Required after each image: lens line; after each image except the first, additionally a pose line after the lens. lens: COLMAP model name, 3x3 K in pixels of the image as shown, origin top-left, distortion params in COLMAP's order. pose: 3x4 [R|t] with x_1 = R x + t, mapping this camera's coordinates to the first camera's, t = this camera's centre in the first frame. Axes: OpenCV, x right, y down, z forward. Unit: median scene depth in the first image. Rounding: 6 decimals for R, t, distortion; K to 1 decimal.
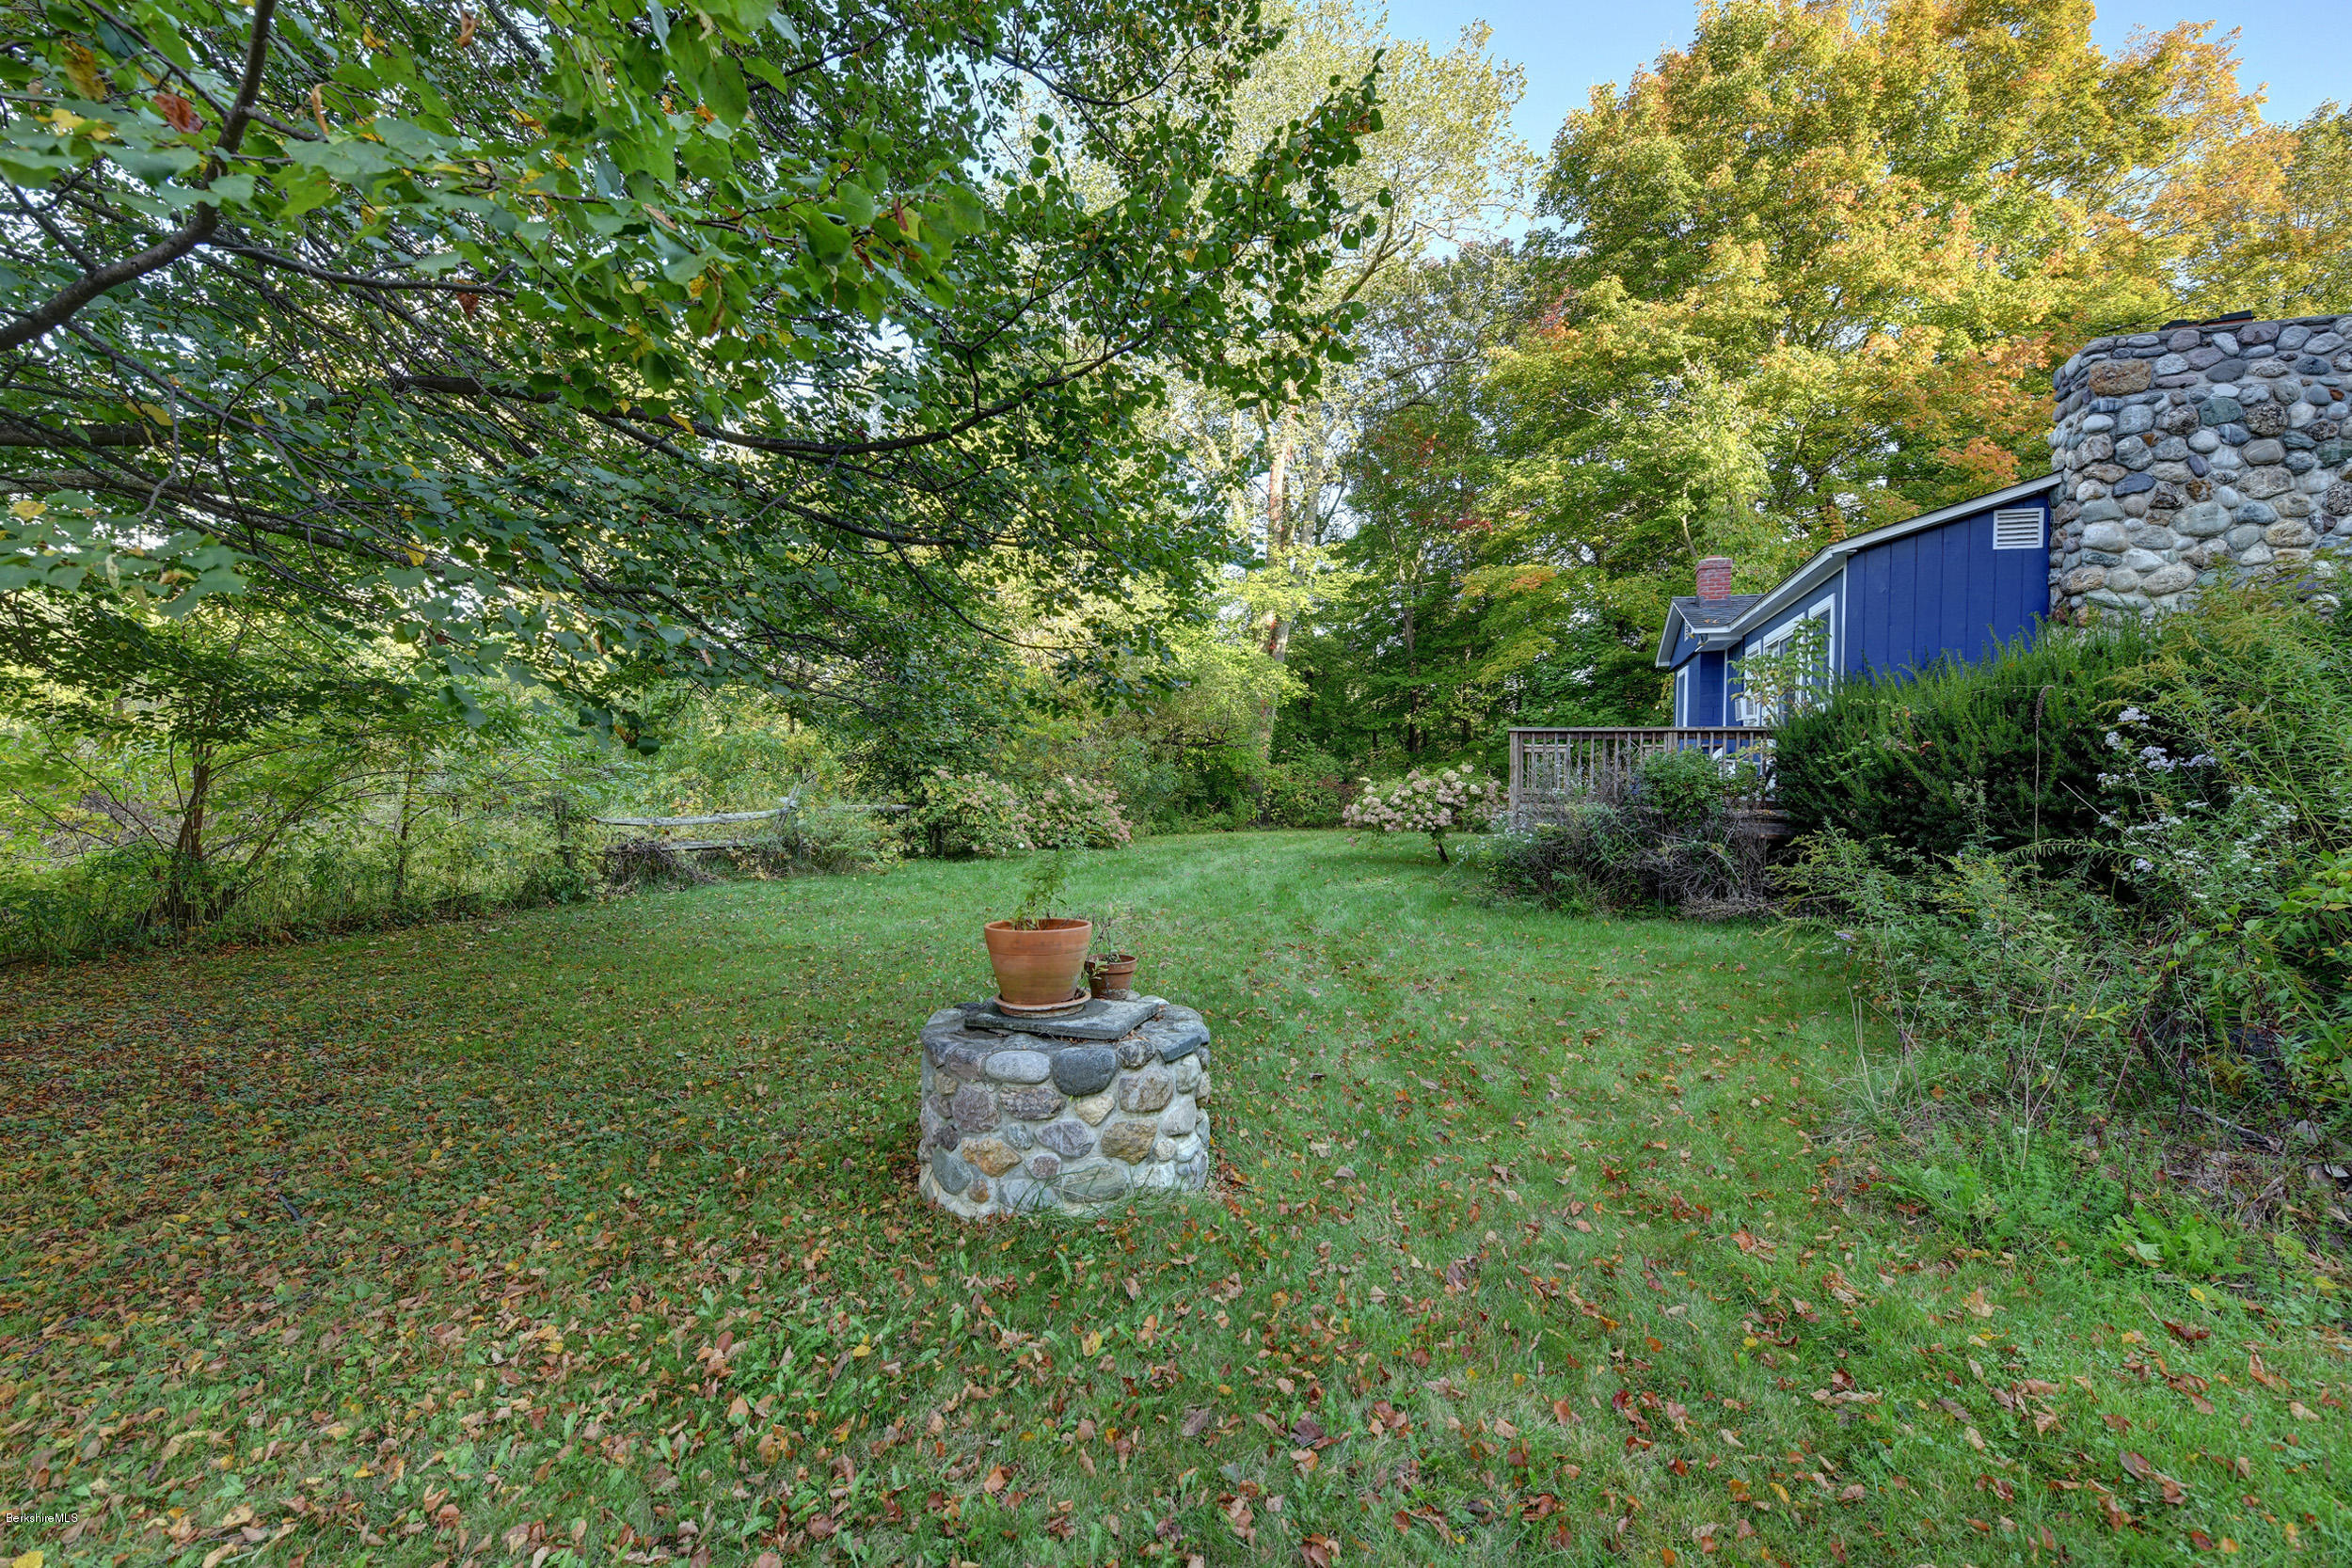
lens RADIAL K [[967.5, 0, 1173.8], [0, 967.5, 771.9], [0, 0, 1]] dist [0.001413, -0.000867]
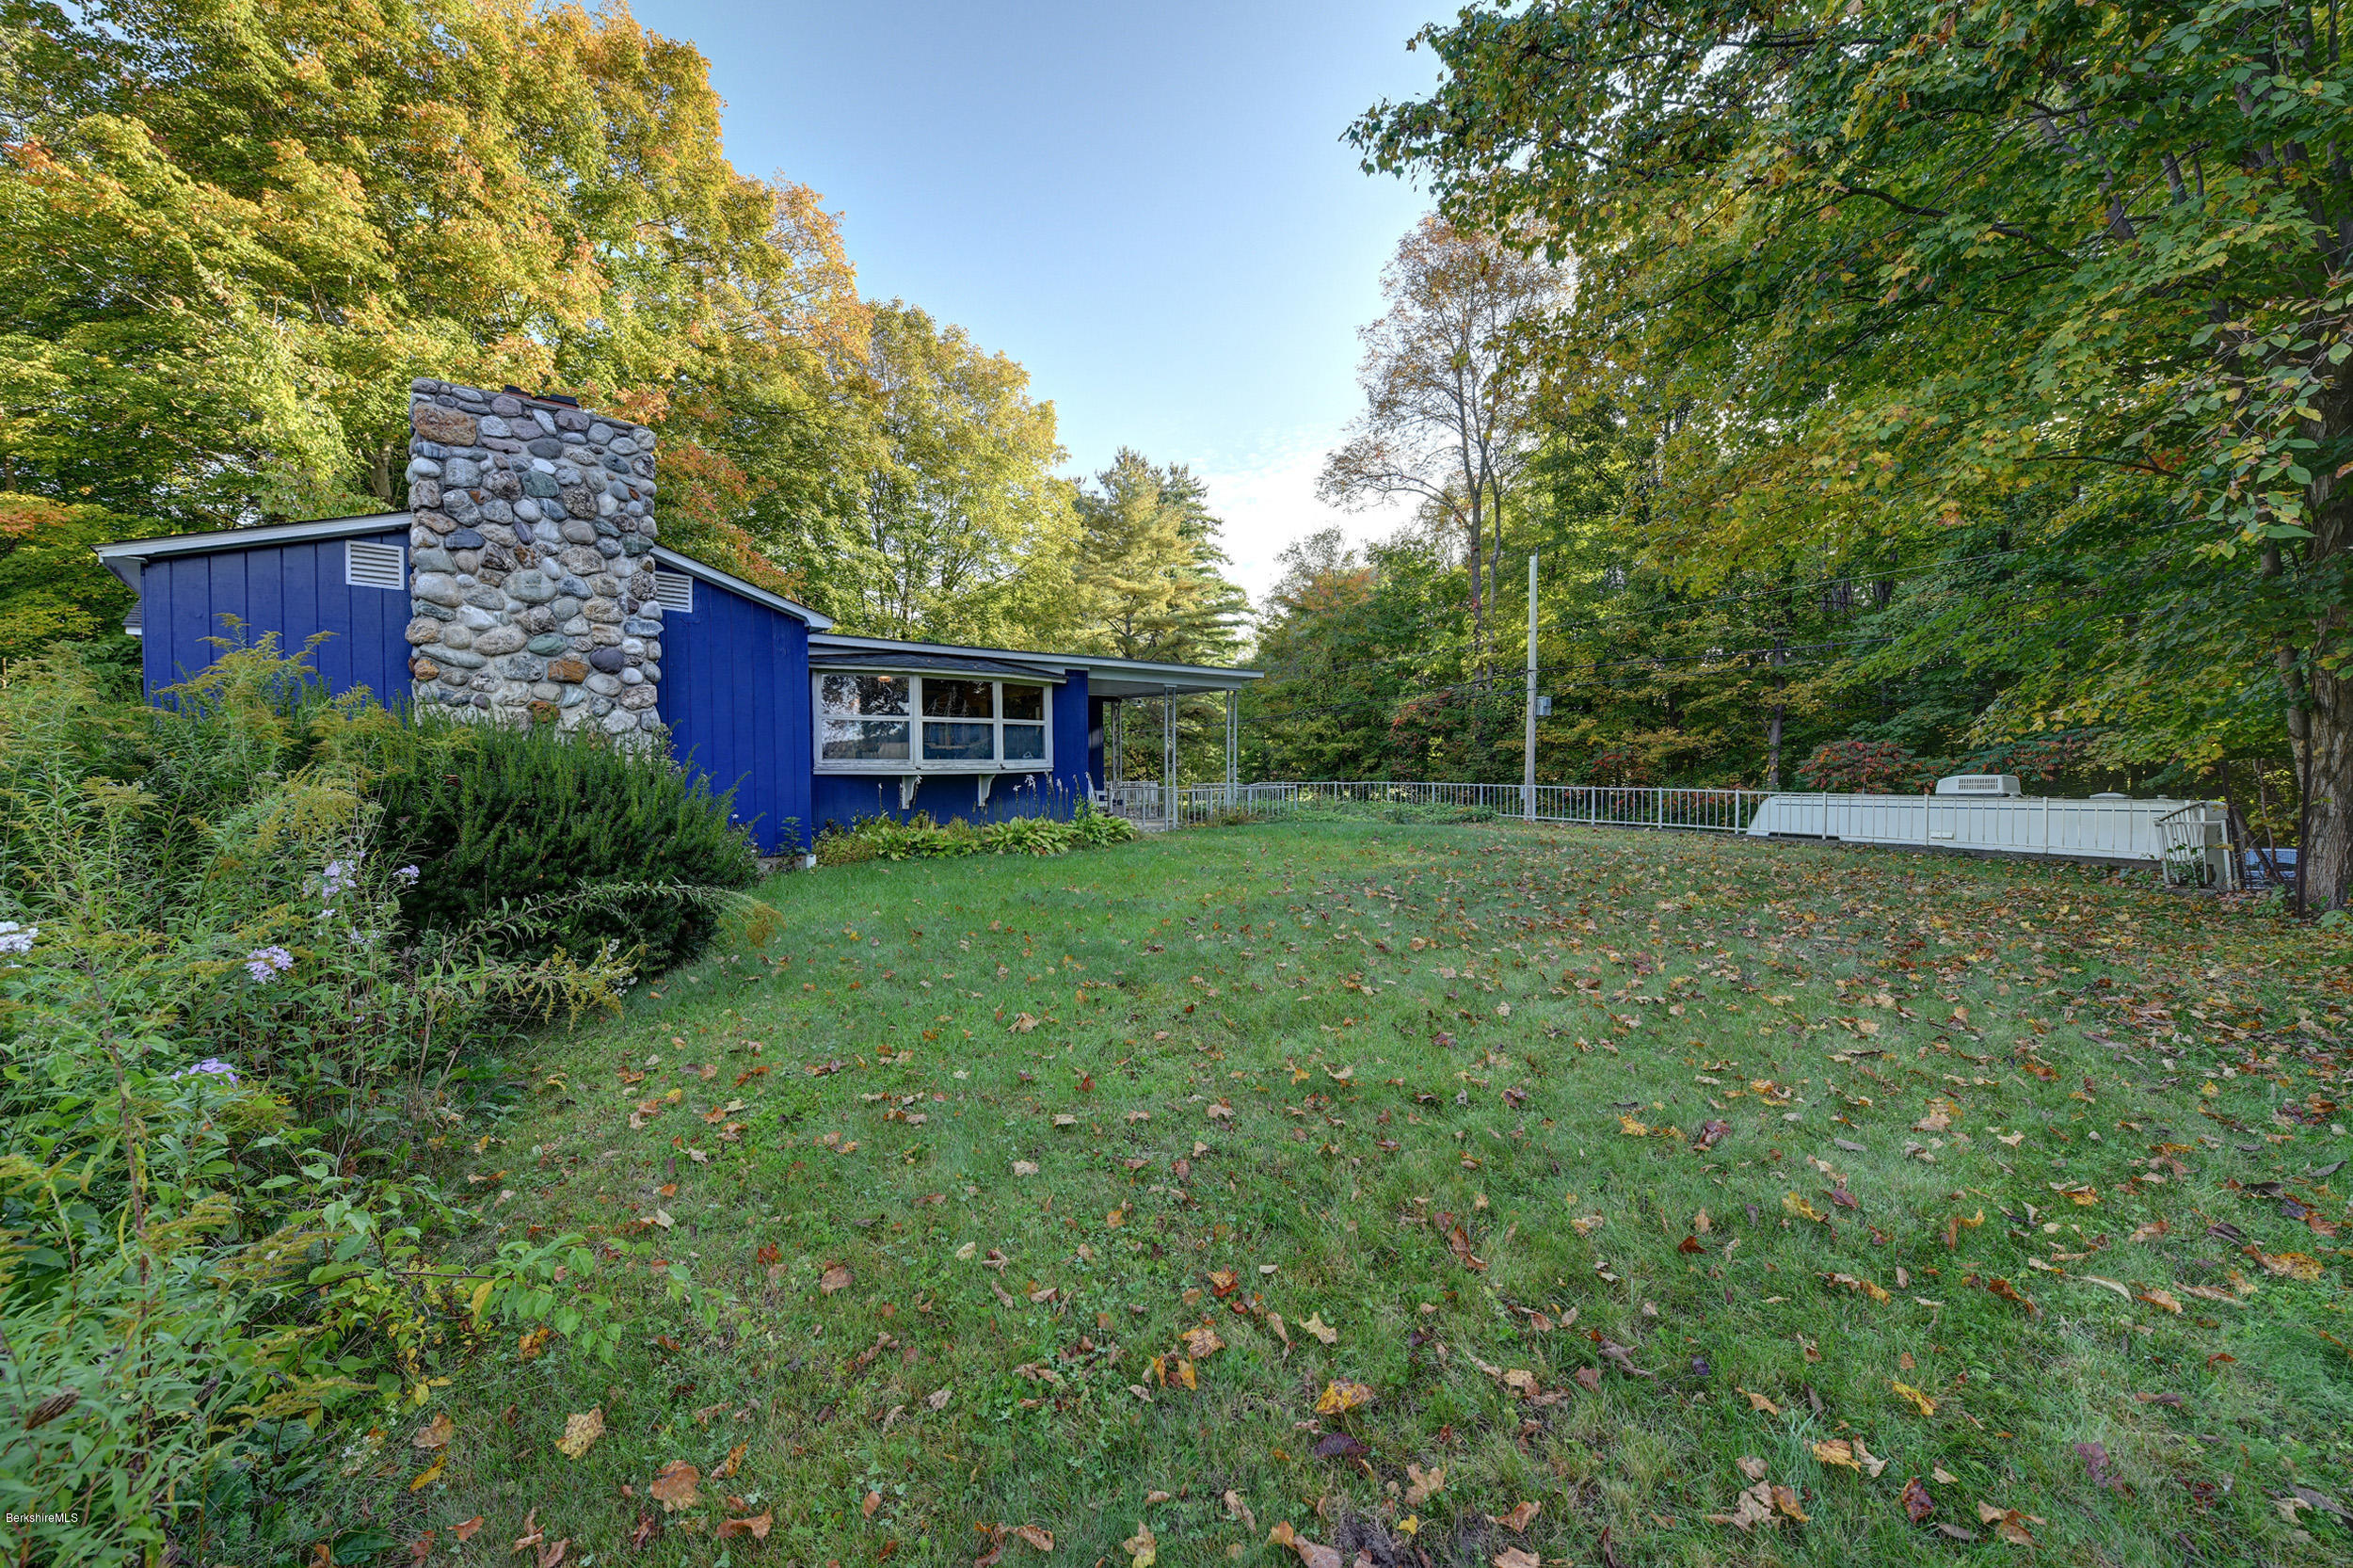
lens RADIAL K [[968.0, 0, 1172.0], [0, 968.0, 784.6], [0, 0, 1]] dist [0.001413, -0.000867]
pose [[0.459576, -0.034421, 0.887471, 0.446730], [0.014440, 0.999406, 0.031284, -0.069818], [-0.888021, -0.001562, 0.459800, -0.091579]]
